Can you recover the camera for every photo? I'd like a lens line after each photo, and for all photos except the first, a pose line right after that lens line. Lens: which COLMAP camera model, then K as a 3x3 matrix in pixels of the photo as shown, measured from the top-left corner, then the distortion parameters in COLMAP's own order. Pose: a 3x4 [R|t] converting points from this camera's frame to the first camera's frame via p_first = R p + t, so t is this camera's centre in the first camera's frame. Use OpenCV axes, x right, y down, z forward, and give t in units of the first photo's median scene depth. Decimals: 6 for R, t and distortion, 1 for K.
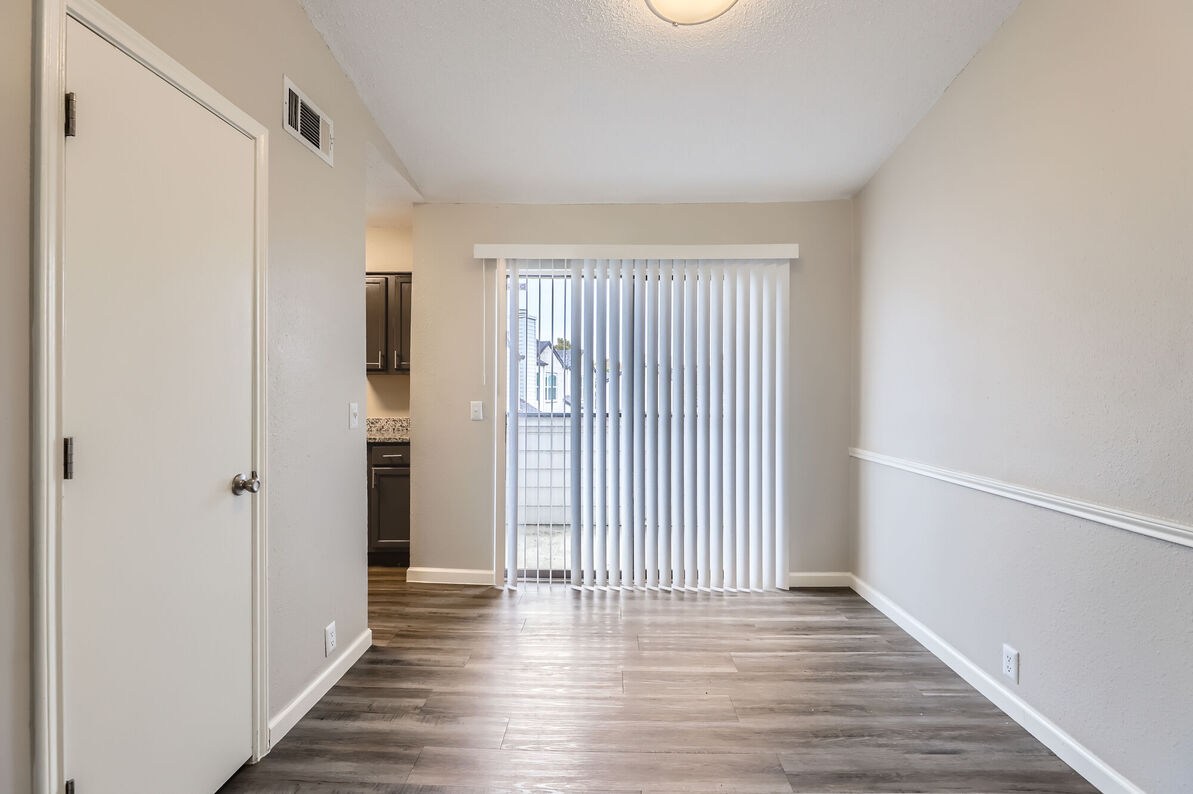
lens RADIAL K [[536.5, 0, 593.6], [0, 536.5, 391.7], [0, 0, 1]] dist [-0.006331, 0.000006]
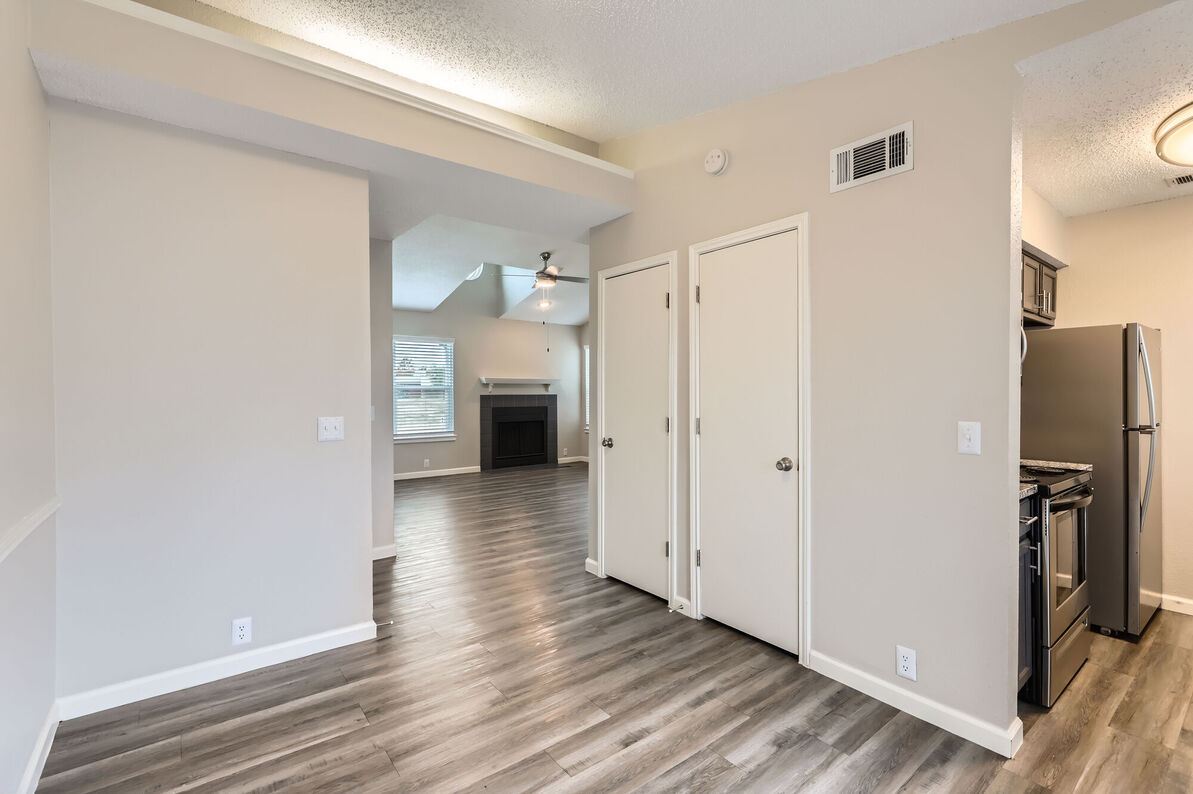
lens RADIAL K [[536.5, 0, 598.8], [0, 536.5, 393.0], [0, 0, 1]] dist [-0.006331, 0.000006]
pose [[-0.774253, 0.001993, -0.632872, 0.586539], [-0.000679, 0.999992, 0.003980, -0.028443], [0.632875, 0.003512, -0.774246, 1.506587]]
